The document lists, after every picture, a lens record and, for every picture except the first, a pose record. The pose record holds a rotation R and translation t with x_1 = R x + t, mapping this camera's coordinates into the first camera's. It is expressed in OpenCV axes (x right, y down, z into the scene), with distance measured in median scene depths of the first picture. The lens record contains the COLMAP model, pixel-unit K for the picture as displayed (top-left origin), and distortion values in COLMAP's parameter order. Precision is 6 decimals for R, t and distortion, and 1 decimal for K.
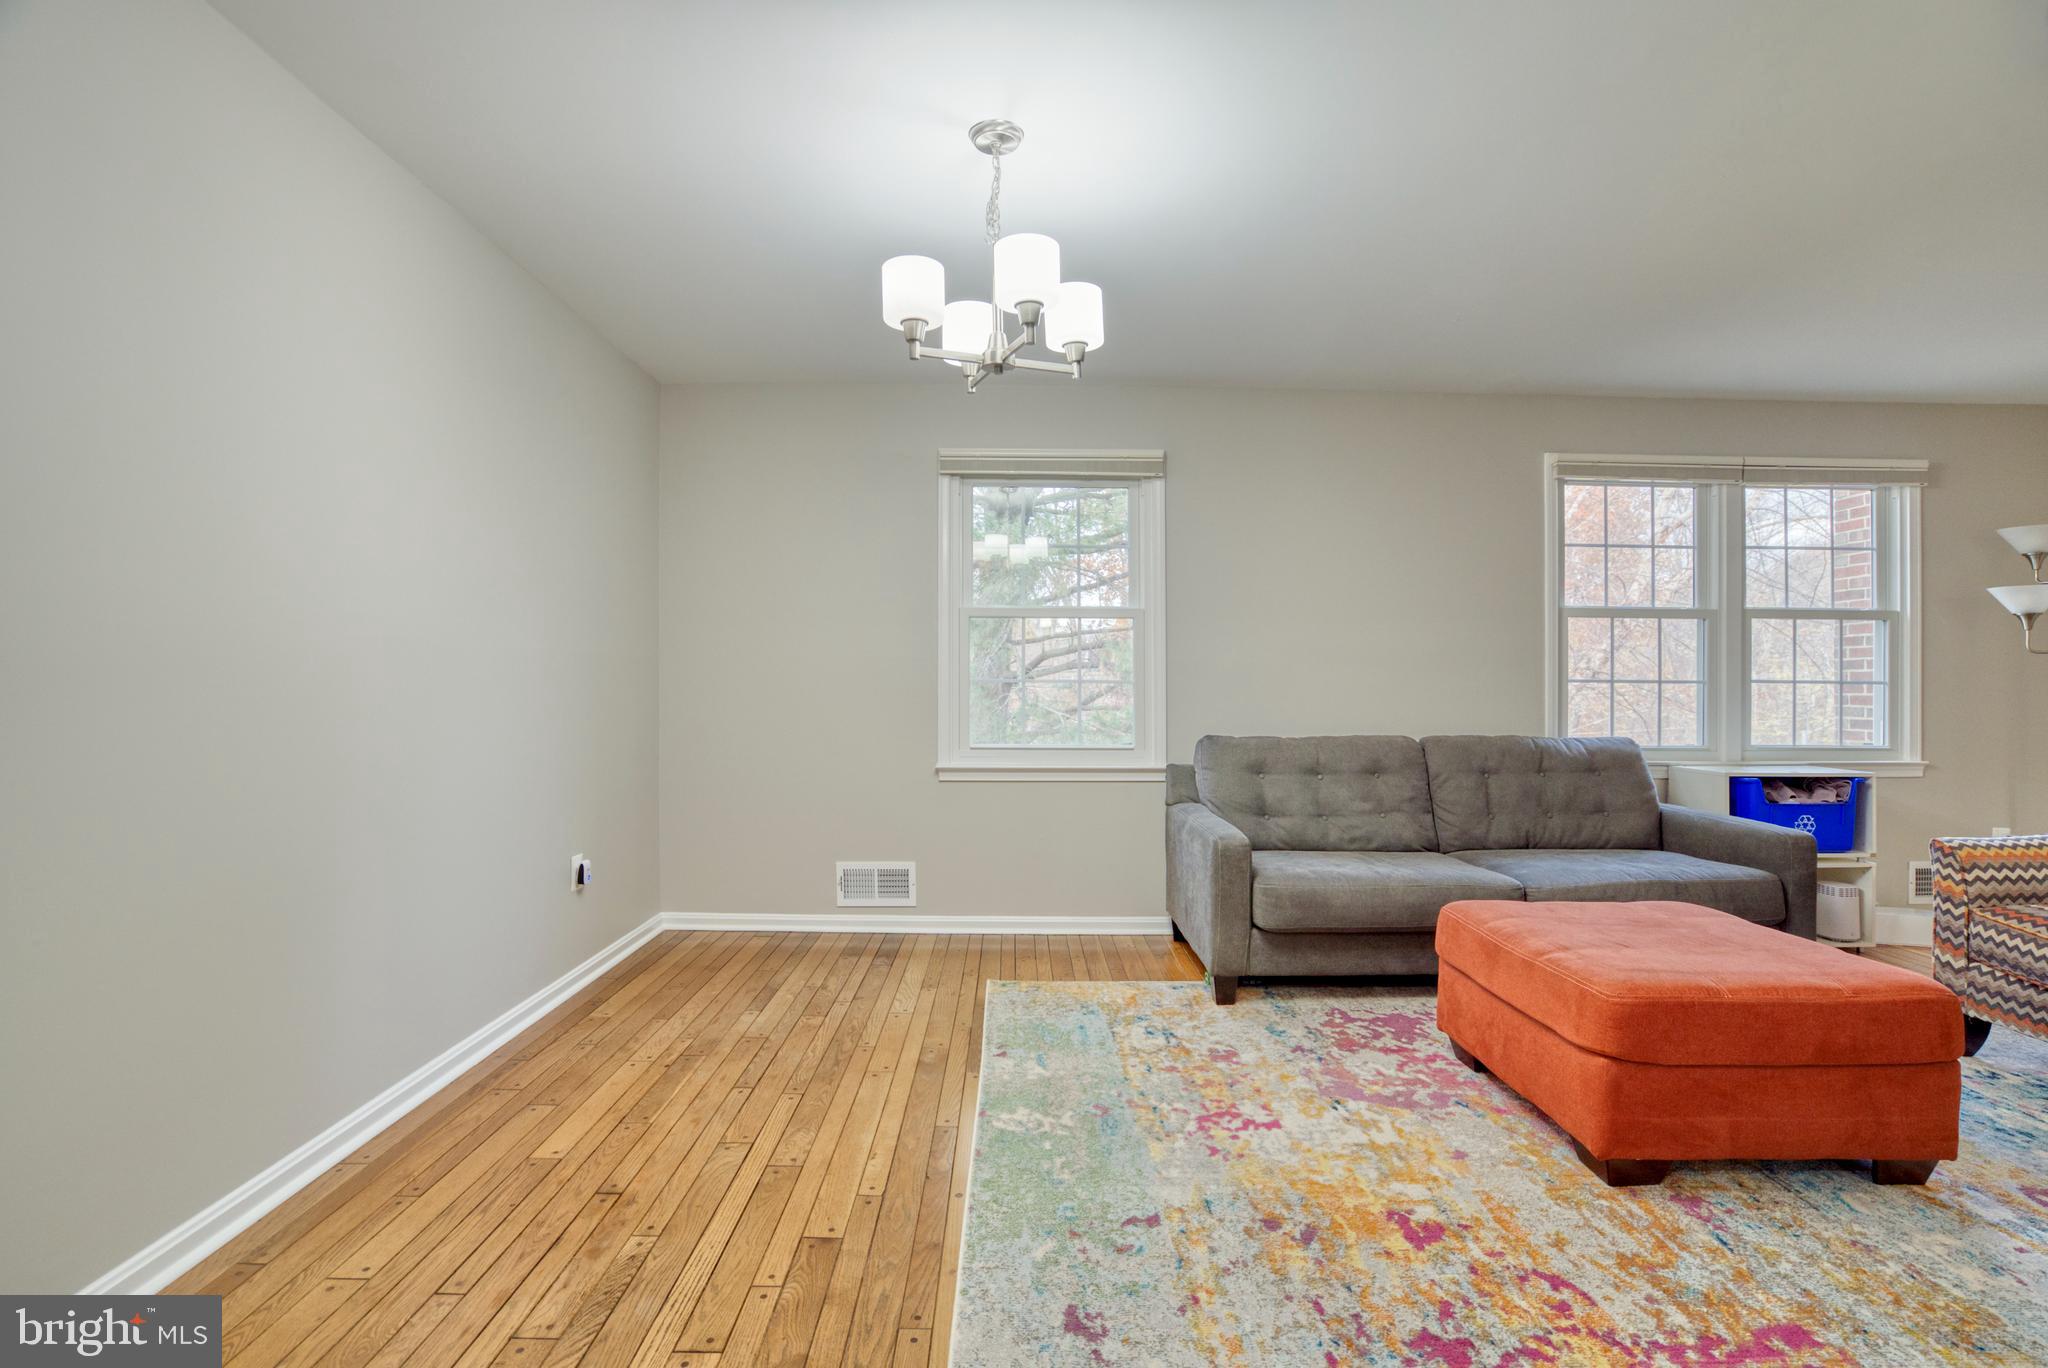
lens RADIAL K [[959.1, 0, 1024.0], [0, 959.1, 684.0], [0, 0, 1]] dist [-0.063511, 0.025122]
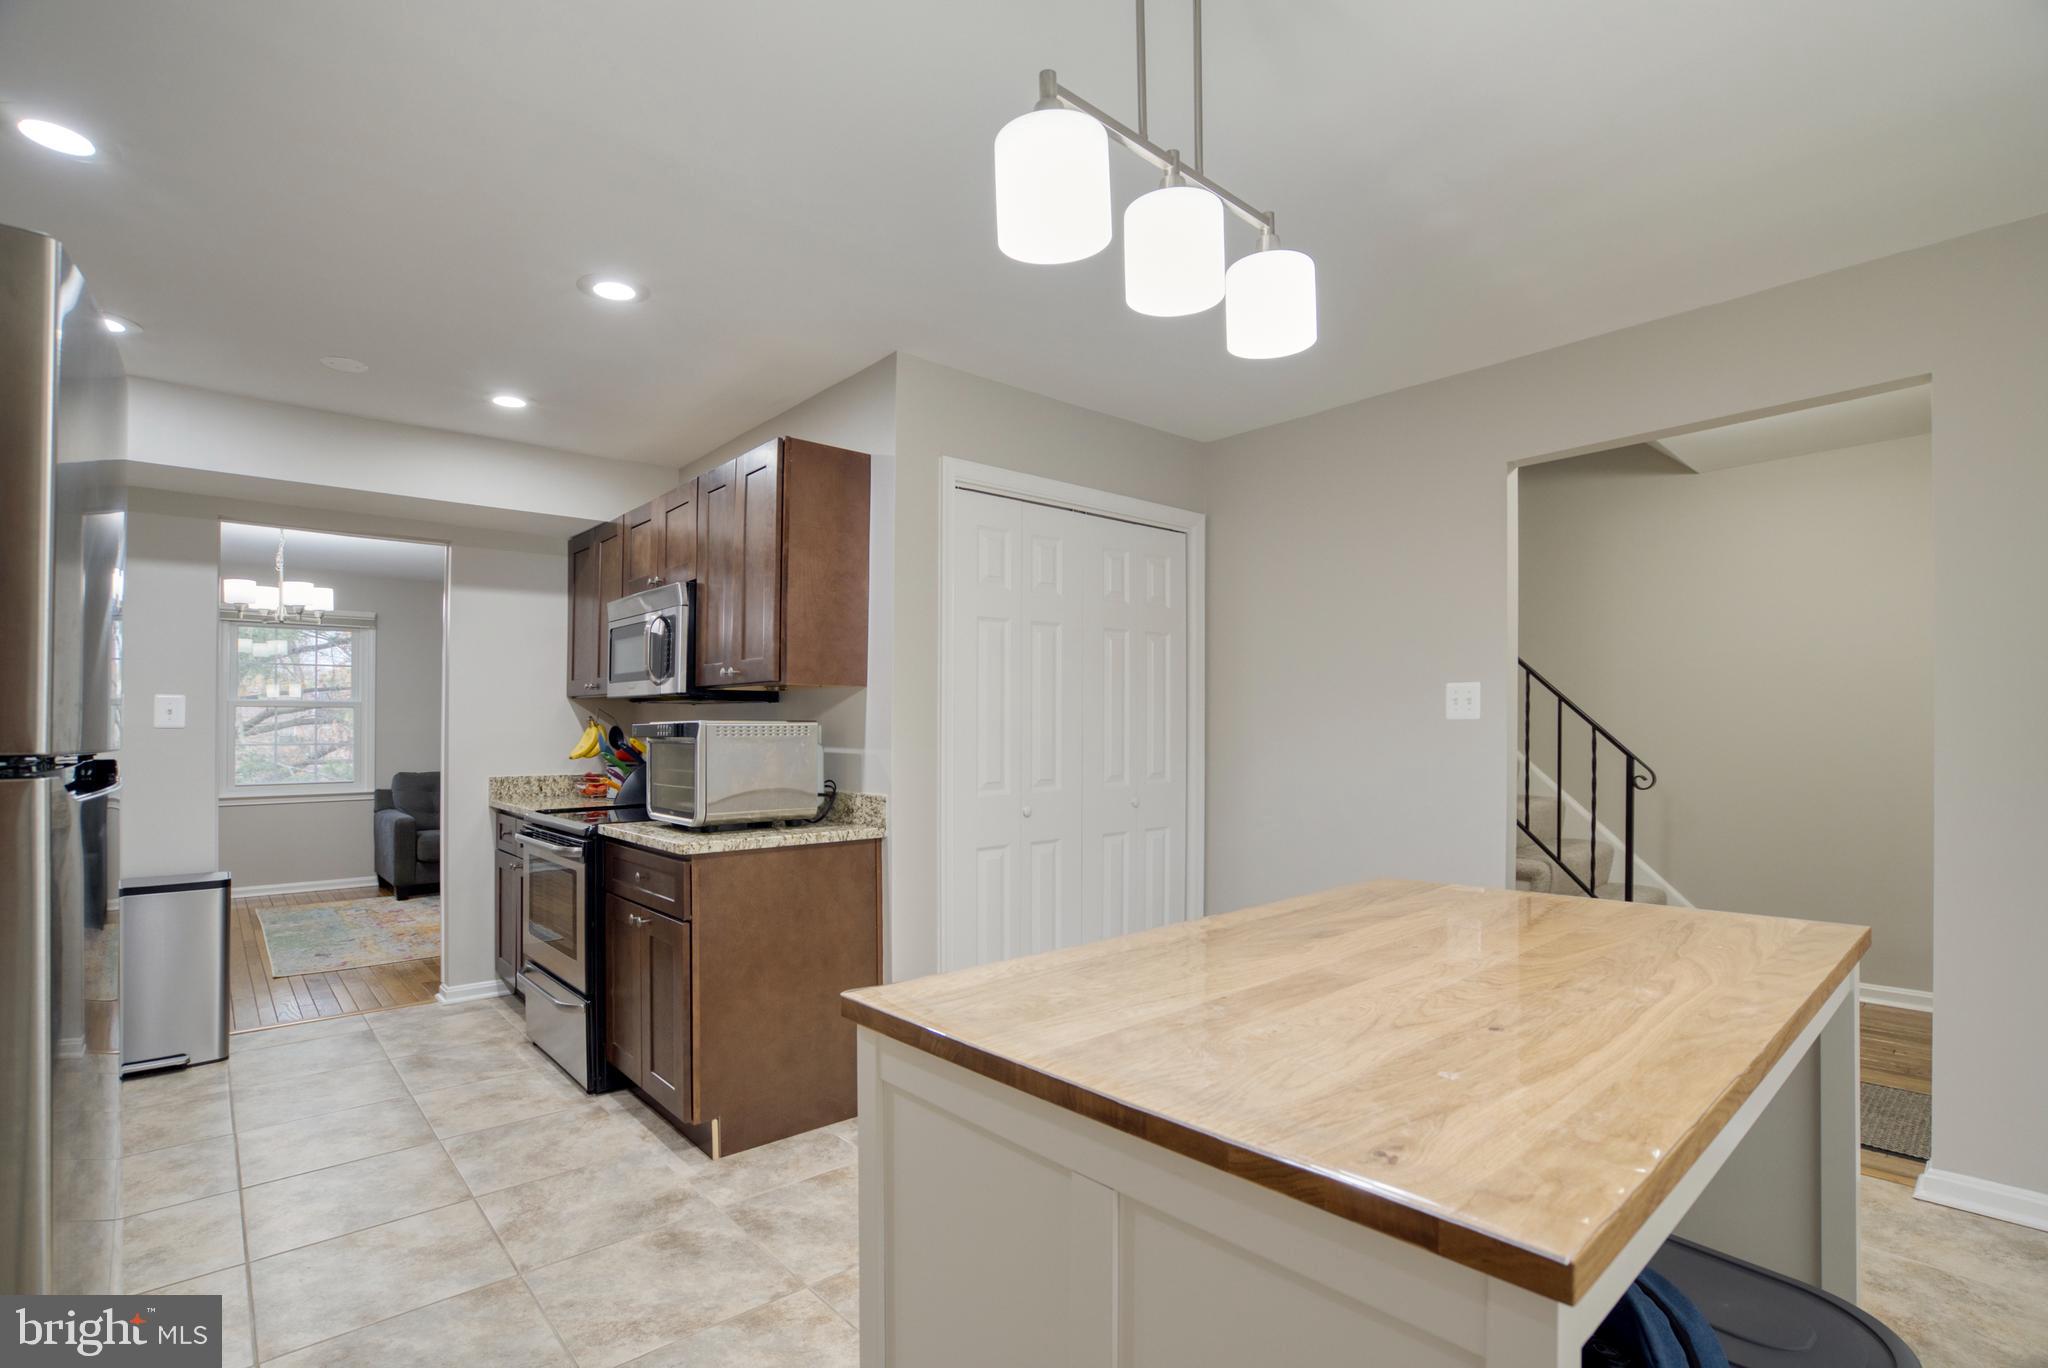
lens RADIAL K [[971.6, 0, 1017.1], [0, 971.6, 739.8], [0, 0, 1]] dist [-0.000755, -0.000089]
pose [[0.767907, 0.008785, 0.640501, -0.121766], [-0.009771, 0.999950, -0.002002, -0.022933], [-0.640487, -0.004721, 0.767955, -1.530644]]
